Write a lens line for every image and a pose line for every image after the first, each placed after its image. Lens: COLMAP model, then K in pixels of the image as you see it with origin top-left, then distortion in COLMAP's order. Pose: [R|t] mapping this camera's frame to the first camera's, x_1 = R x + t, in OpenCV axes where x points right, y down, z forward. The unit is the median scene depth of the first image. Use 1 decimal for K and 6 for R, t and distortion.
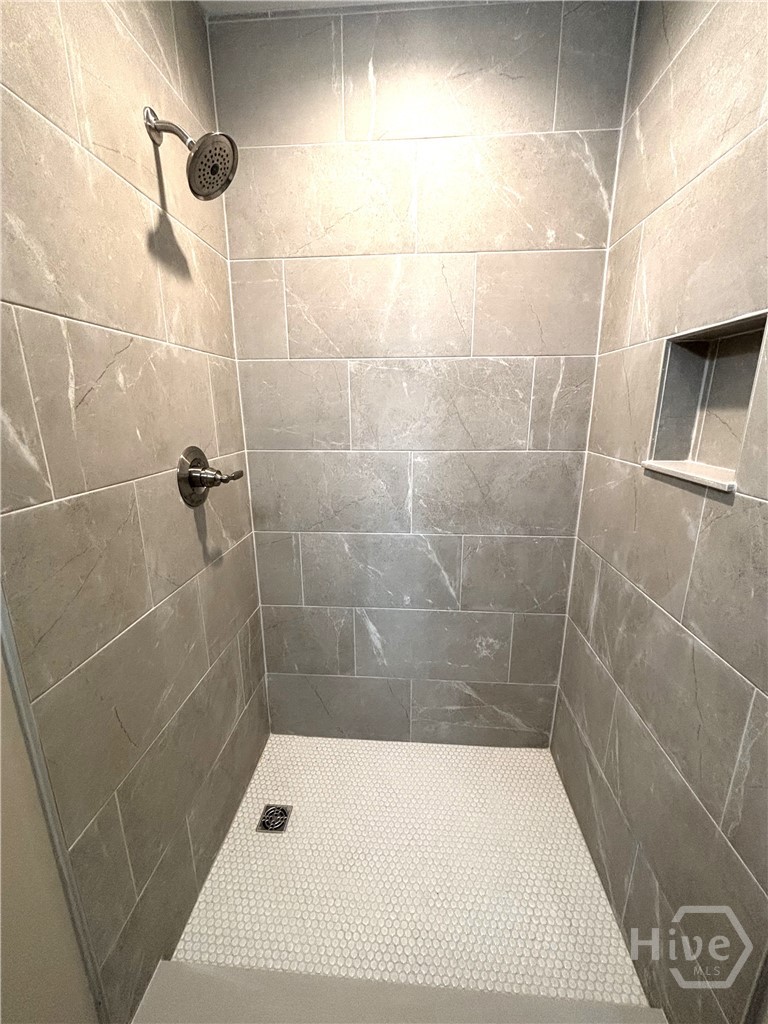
lens RADIAL K [[414.9, 0, 384.6], [0, 414.9, 510.3], [0, 0, 1]] dist [0.010589, 0.000090]
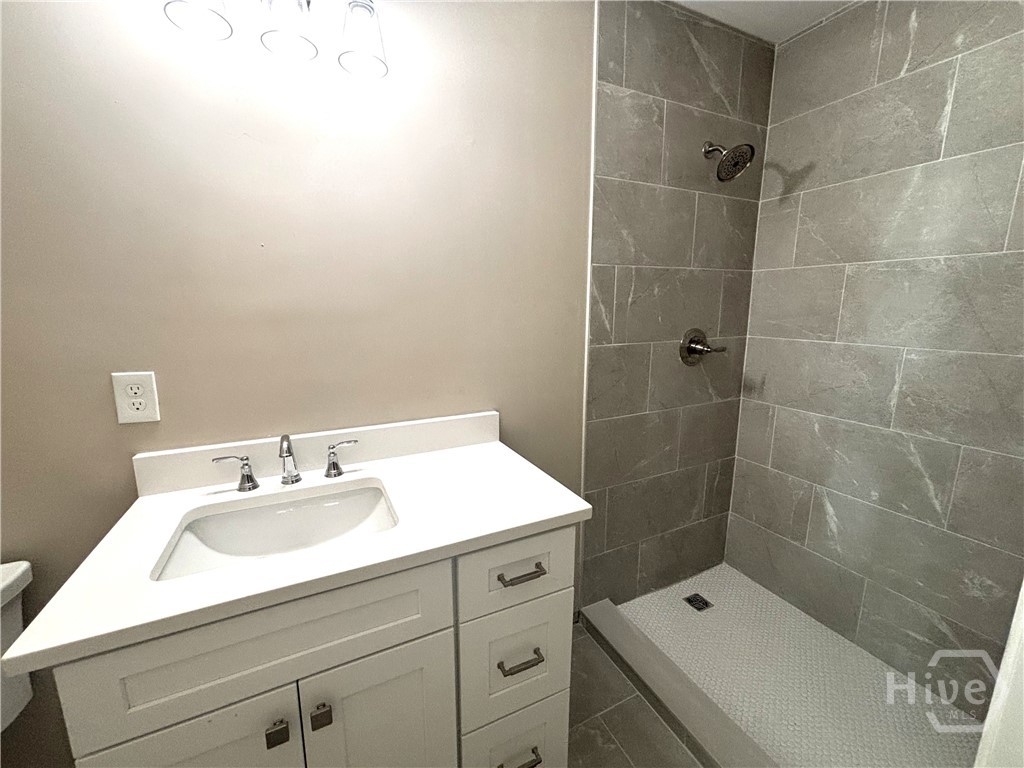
lens RADIAL K [[414.9, 0, 510.7], [0, 414.9, 381.5], [0, 0, 1]] dist [0.010589, 0.000090]
pose [[0.503392, 0.165656, -0.848030, 0.447624], [-0.209465, 0.975571, 0.066231, 0.069531], [0.838284, 0.144292, 0.525794, -0.323222]]
